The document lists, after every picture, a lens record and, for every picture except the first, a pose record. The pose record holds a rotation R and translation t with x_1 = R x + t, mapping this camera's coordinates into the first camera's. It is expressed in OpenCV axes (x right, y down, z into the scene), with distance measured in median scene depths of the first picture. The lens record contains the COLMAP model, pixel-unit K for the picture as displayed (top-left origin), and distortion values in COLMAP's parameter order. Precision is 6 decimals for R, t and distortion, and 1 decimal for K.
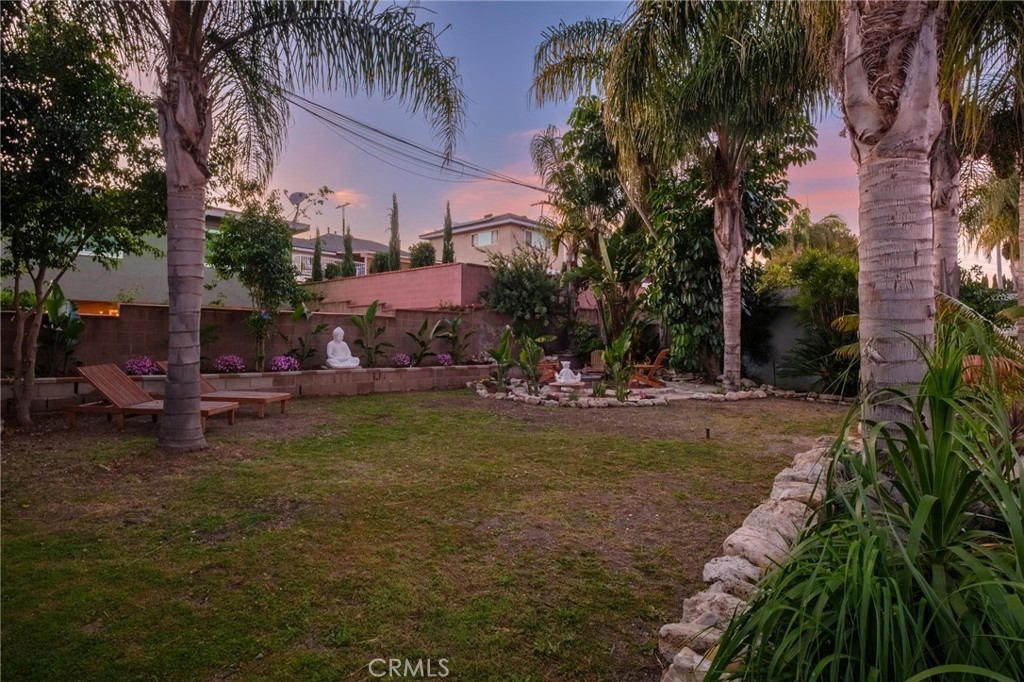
lens RADIAL K [[524.6, 0, 510.8], [0, 524.6, 340.2], [0, 0, 1]] dist [-0.020762, -0.000214]
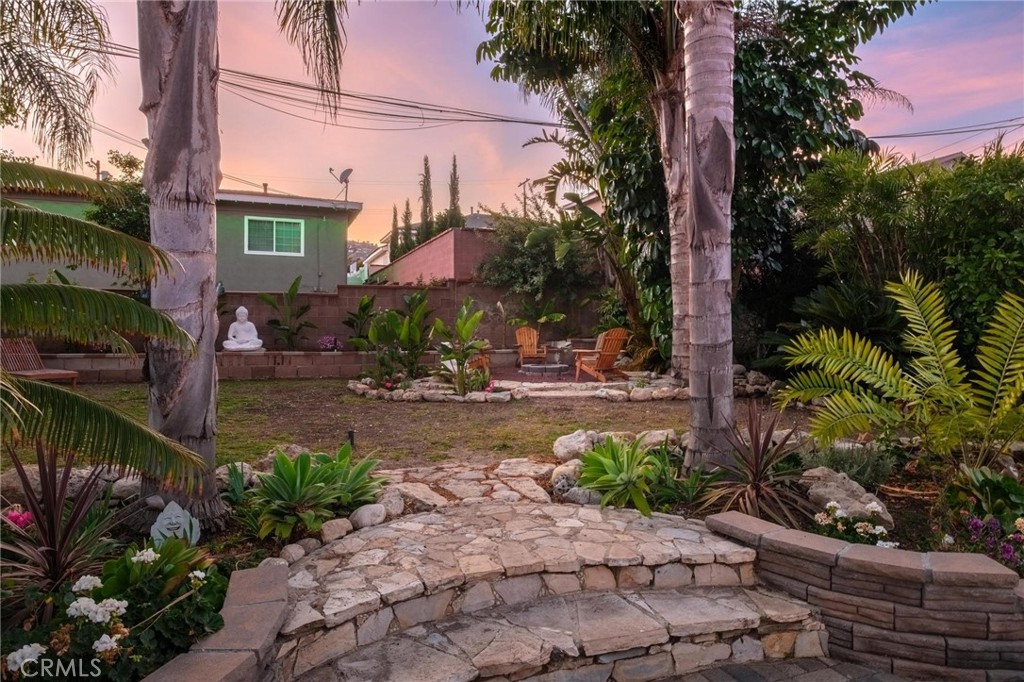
lens RADIAL K [[613.1, 0, 505.9], [0, 613.1, 326.5], [0, 0, 1]] dist [-0.004186, 0.003508]
pose [[0.903817, -0.015032, -0.427655, 0.531596], [0.009451, 0.999840, -0.015169, 0.030334], [0.427814, 0.009668, 0.903815, 0.227514]]
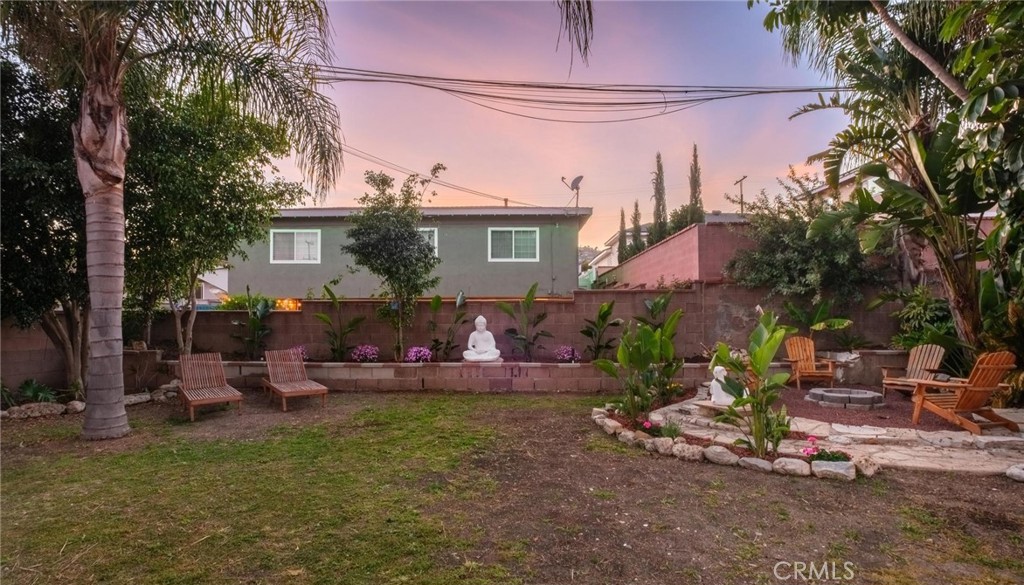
lens RADIAL K [[519.2, 0, 509.4], [0, 519.2, 311.8], [0, 0, 1]] dist [0.005307, 0.000505]
pose [[0.684865, -0.026883, -0.728174, 0.349084], [0.008475, 0.999545, -0.028931, -0.004808], [0.728621, 0.013643, 0.684782, 0.414540]]
